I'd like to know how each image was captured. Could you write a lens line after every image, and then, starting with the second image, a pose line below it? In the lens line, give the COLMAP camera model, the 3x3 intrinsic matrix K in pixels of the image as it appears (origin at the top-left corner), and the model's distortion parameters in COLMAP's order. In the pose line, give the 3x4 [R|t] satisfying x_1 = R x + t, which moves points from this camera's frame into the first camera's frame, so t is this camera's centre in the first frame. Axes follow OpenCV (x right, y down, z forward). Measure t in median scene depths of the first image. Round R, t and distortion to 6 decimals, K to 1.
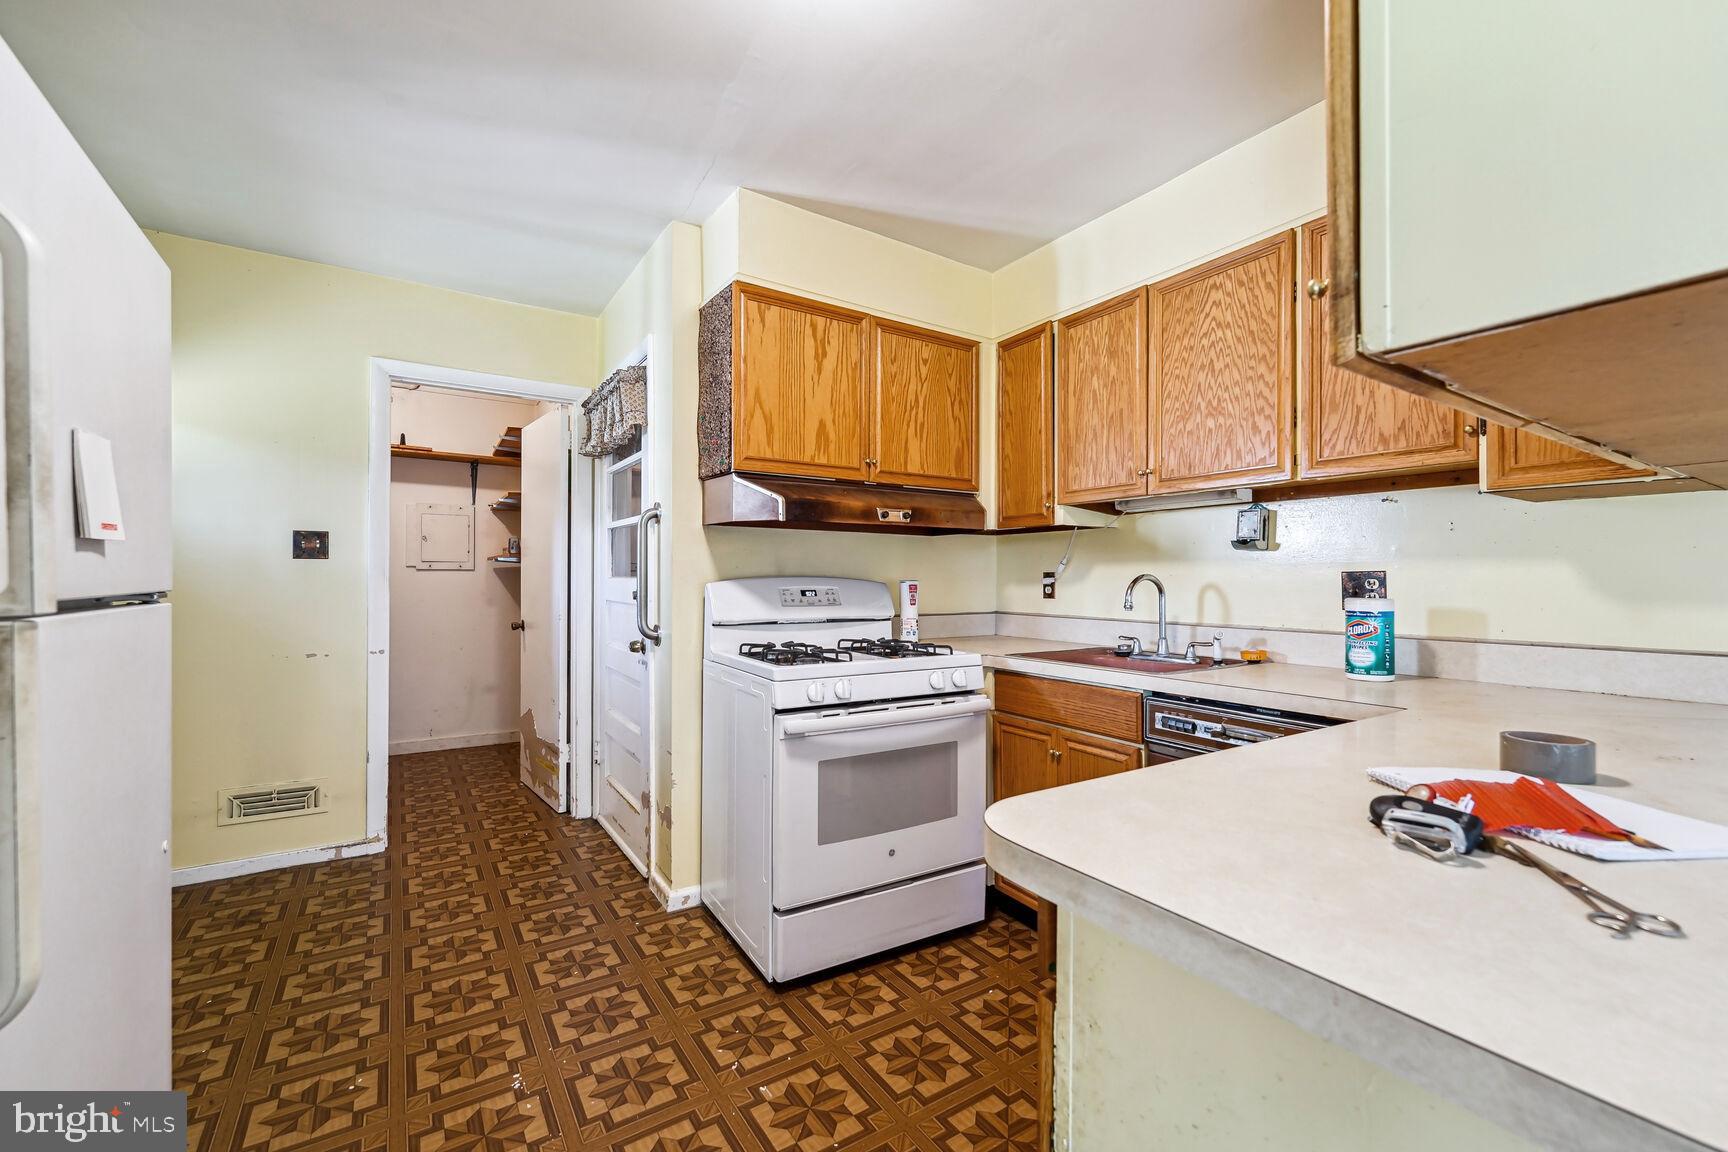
lens RADIAL K [[716.3, 0, 865.7], [0, 716.3, 567.9], [0, 0, 1]] dist [0.001082, 0.000002]
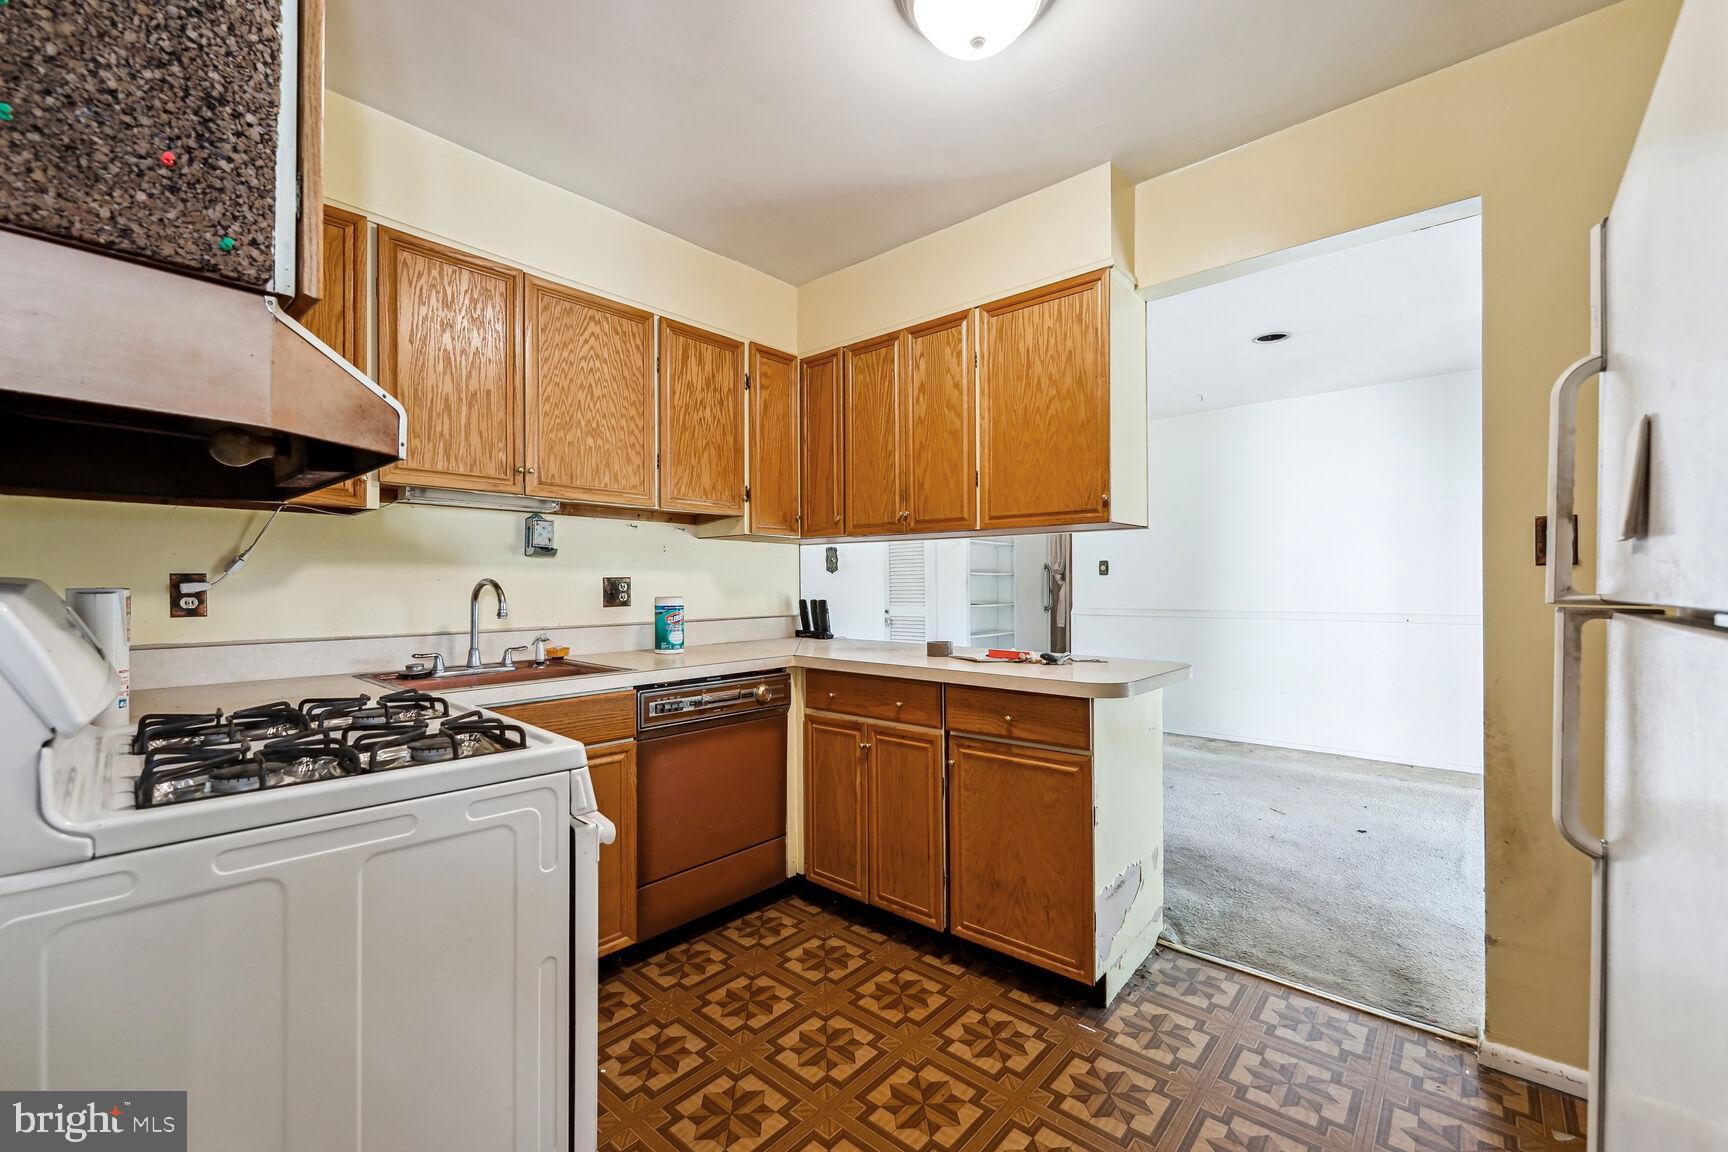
lens RADIAL K [[718.4, 0, 813.8], [0, 718.4, 586.3], [0, 0, 1]] dist [0.000457, -0.000047]
pose [[-0.230892, 0.002357, 0.972977, -0.670480], [-0.009869, 0.999940, -0.004765, 0.021813], [-0.972929, -0.010703, -0.230855, 0.919916]]
